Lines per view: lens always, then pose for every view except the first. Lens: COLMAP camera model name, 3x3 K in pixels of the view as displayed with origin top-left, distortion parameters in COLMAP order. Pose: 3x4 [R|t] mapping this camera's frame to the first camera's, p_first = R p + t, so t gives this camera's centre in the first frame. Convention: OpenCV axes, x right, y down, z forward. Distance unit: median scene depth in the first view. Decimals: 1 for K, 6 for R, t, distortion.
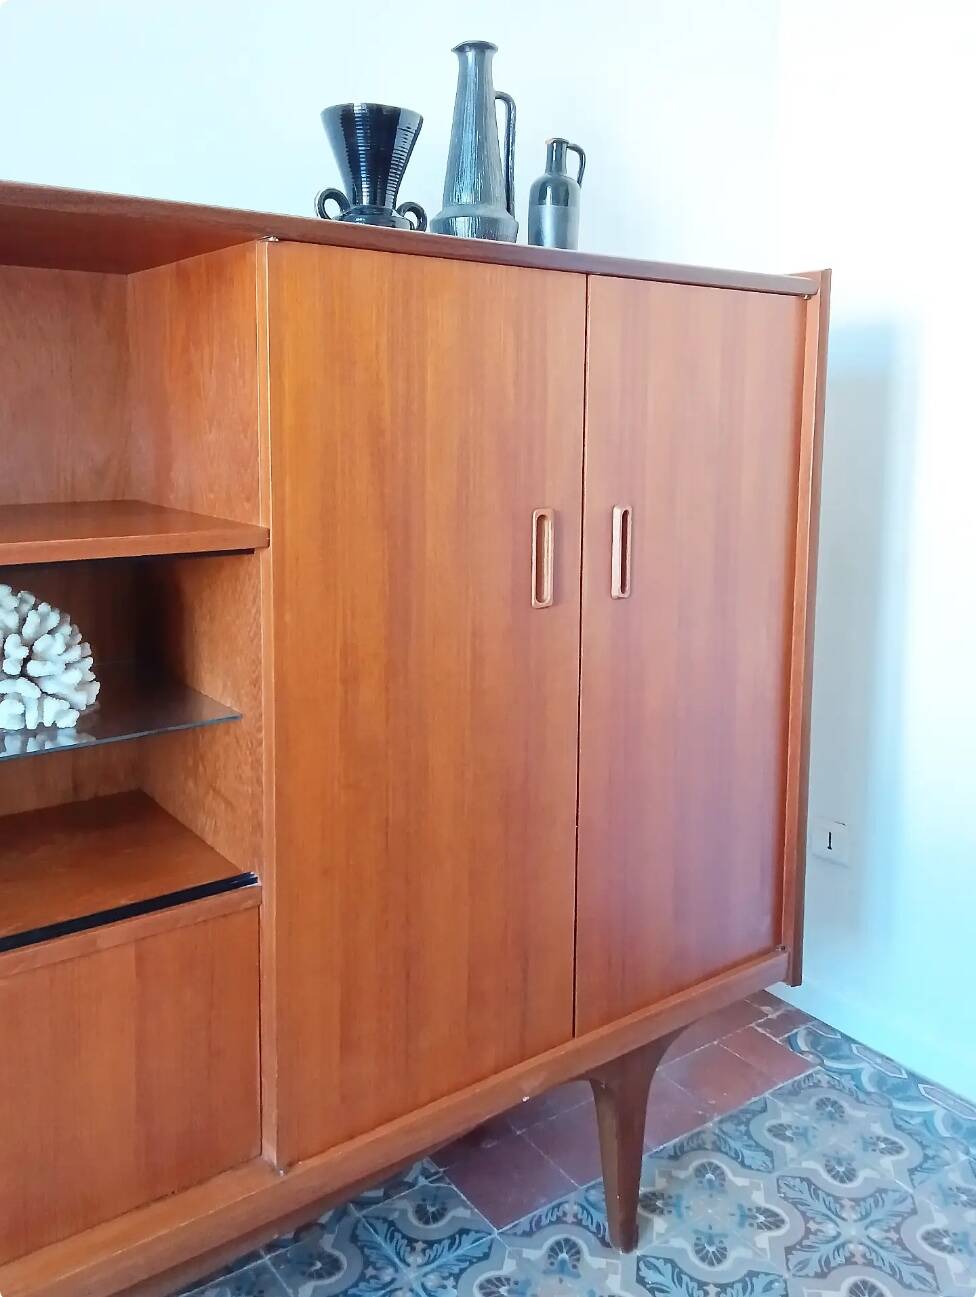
lens RADIAL K [[1058.1, 0, 464.8], [0, 1058.1, 517.8], [0, 0, 1]] dist [0.030440, -0.042063]
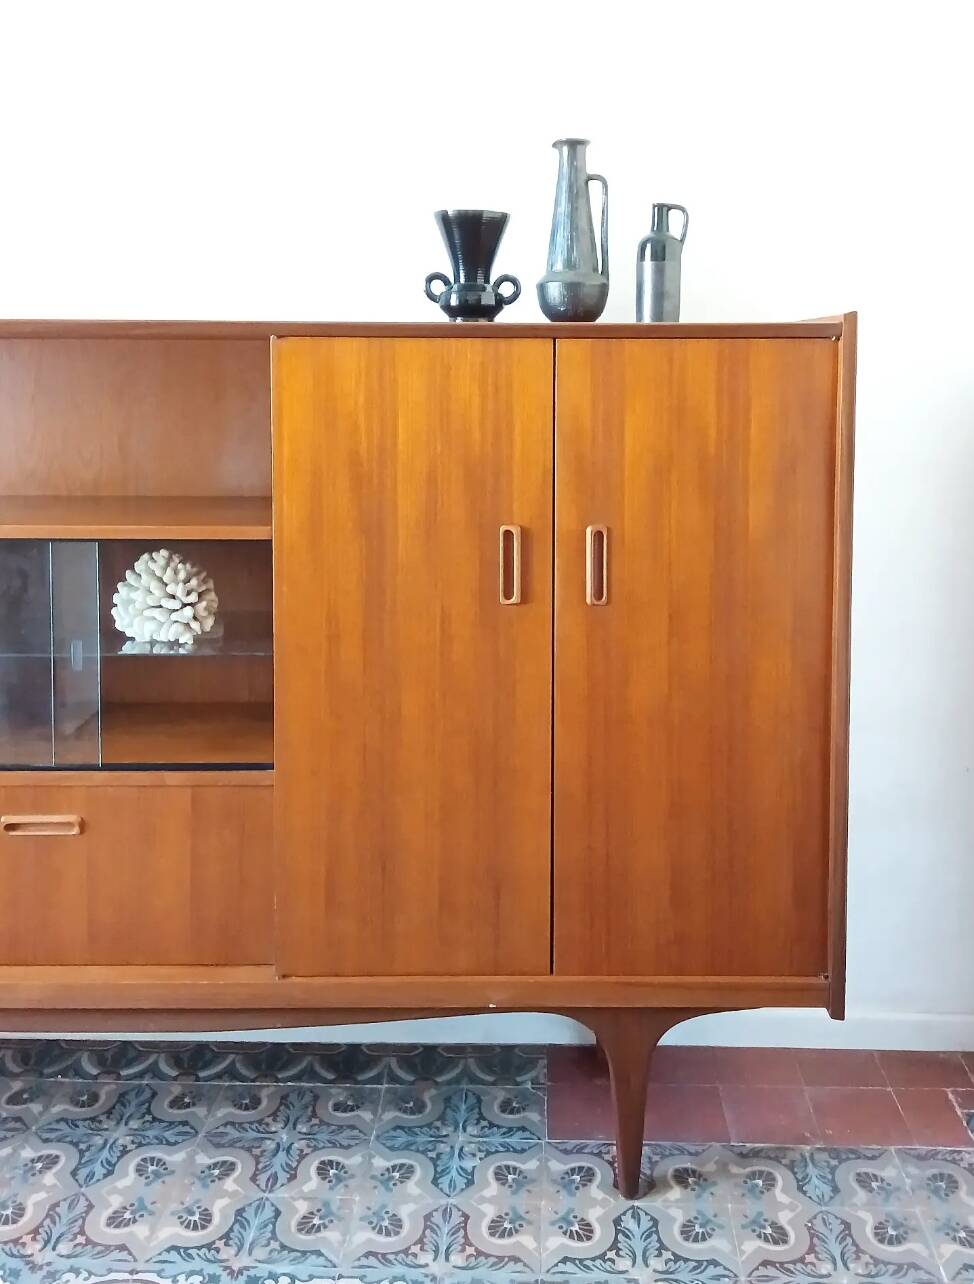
lens RADIAL K [[1047.5, 0, 475.3], [0, 1047.5, 440.6], [0, 0, 1]] dist [0.030440, -0.042063]
pose [[0.815111, 0.021522, -0.578905, 0.675695], [-0.051763, 0.998018, -0.035780, -0.055029], [0.576988, 0.059131, 0.814609, -0.035584]]
